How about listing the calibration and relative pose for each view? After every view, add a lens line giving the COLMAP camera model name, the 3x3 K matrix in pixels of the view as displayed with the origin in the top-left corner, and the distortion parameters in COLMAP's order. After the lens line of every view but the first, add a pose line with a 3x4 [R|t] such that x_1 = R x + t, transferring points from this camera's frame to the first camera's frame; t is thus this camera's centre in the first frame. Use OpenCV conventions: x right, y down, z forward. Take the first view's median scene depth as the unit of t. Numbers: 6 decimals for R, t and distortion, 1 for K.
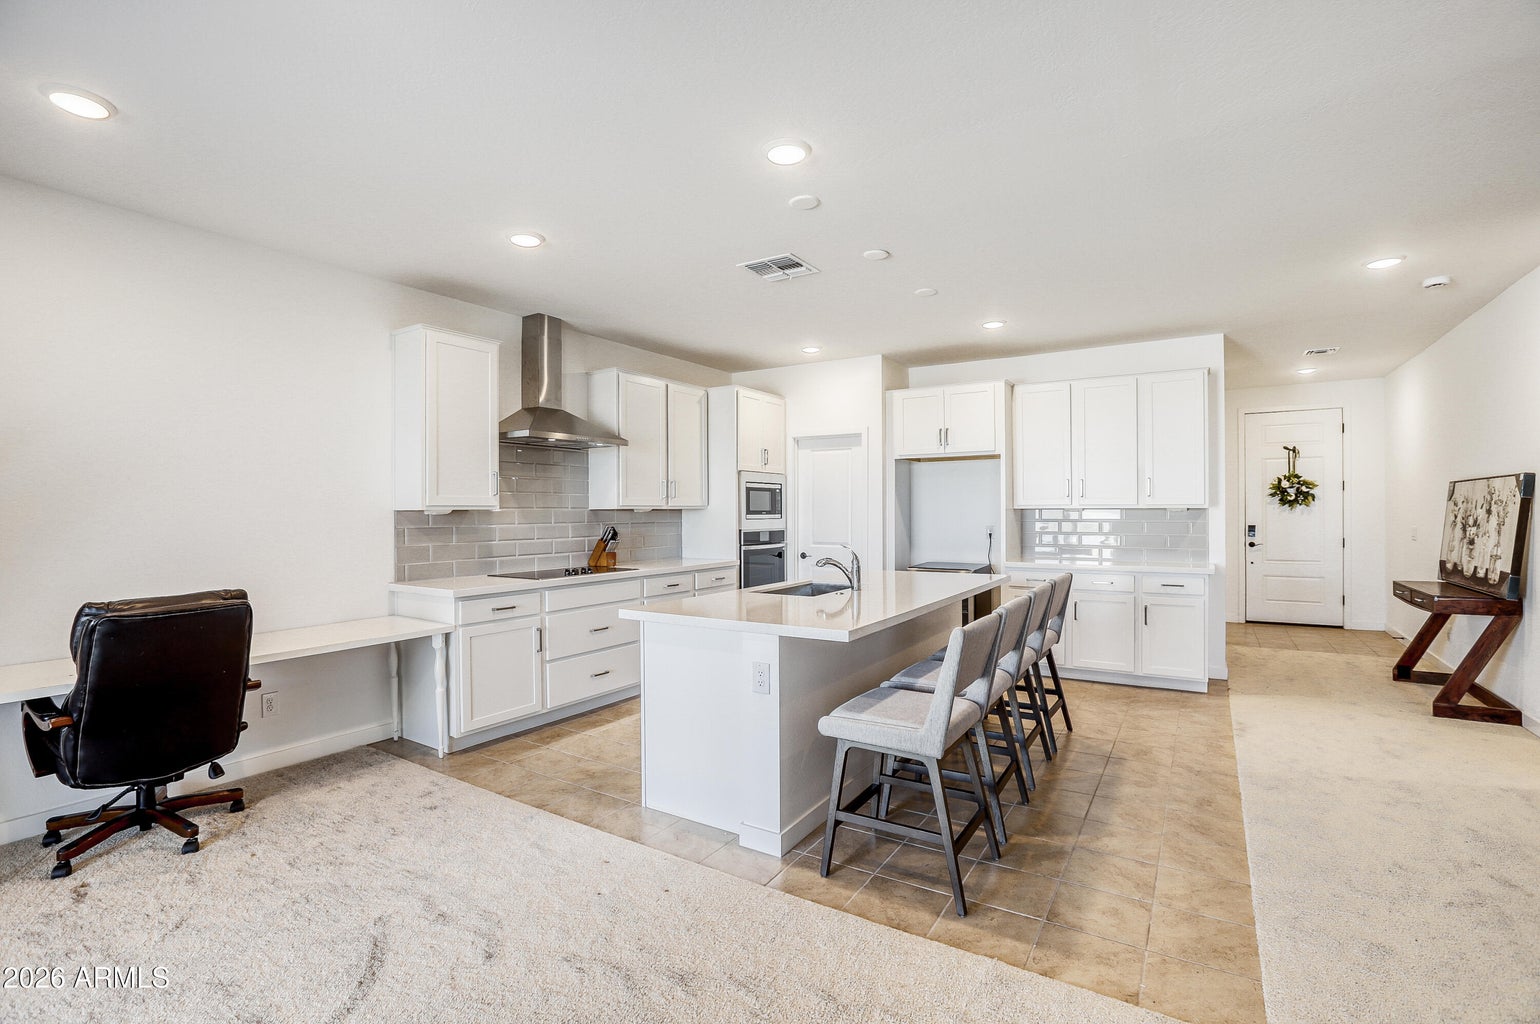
lens RADIAL K [[713.5, 0, 758.2], [0, 713.5, 508.2], [0, 0, 1]] dist [-0.002849, -0.000026]
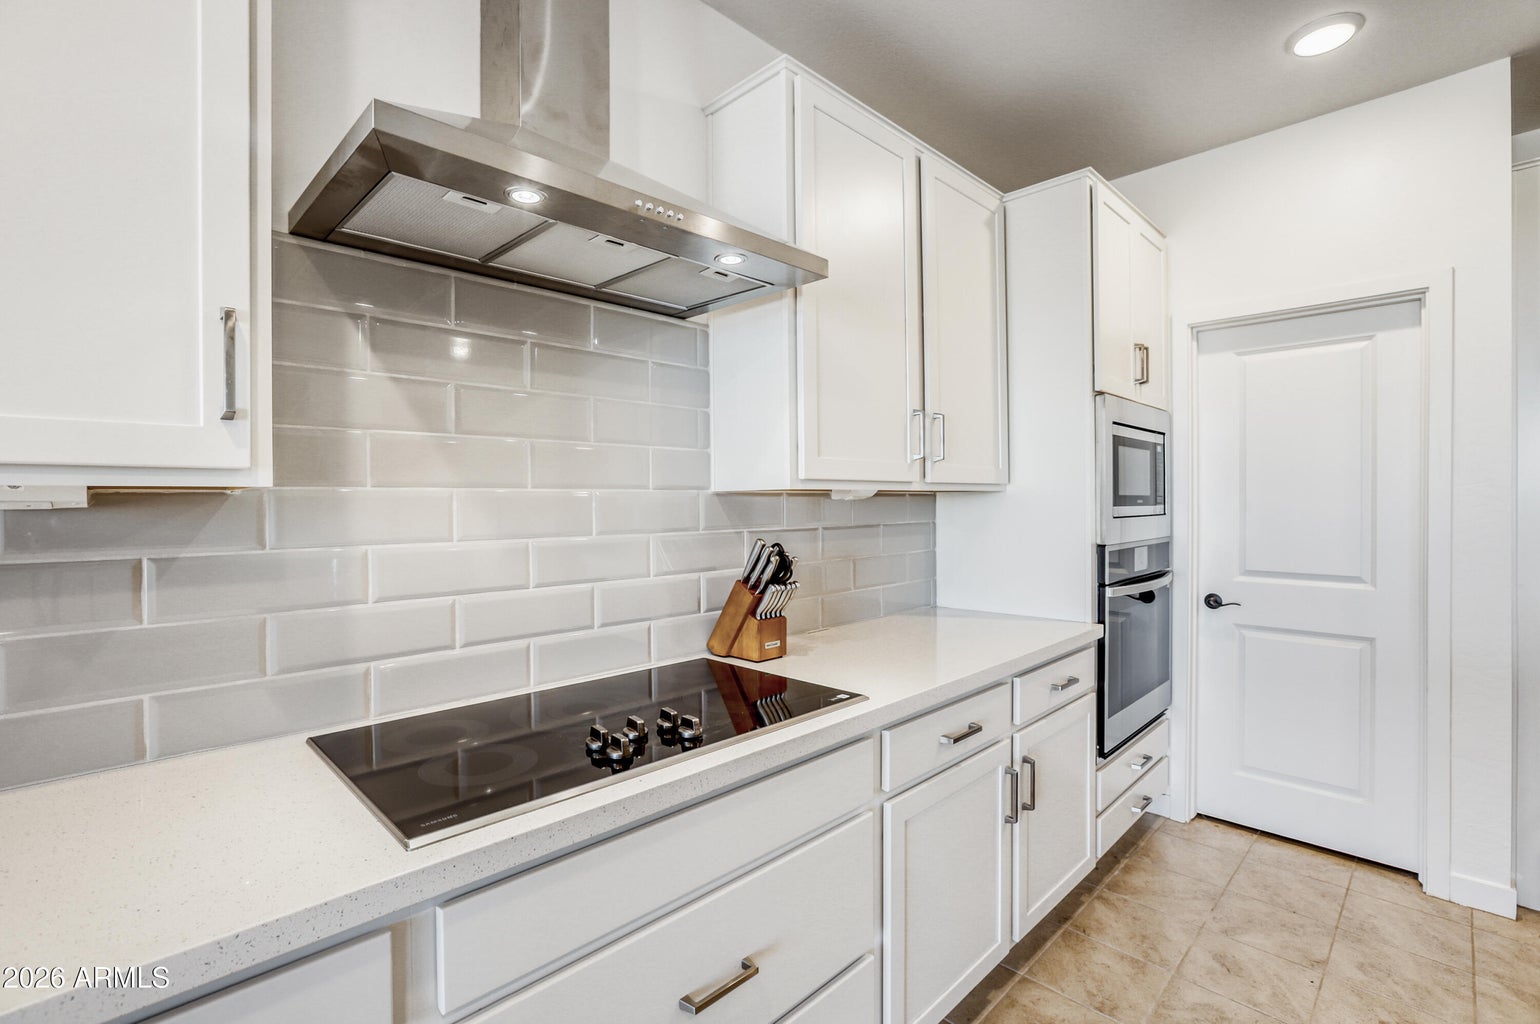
lens RADIAL K [[713.5, 0, 768.5], [0, 713.5, 504.6], [0, 0, 1]] dist [-0.002849, -0.000026]
pose [[0.978345, -0.000571, -0.206981, -0.136333], [0.002554, 0.999953, 0.009312, 0.004823], [0.206966, -0.009639, 0.978301, 0.661359]]
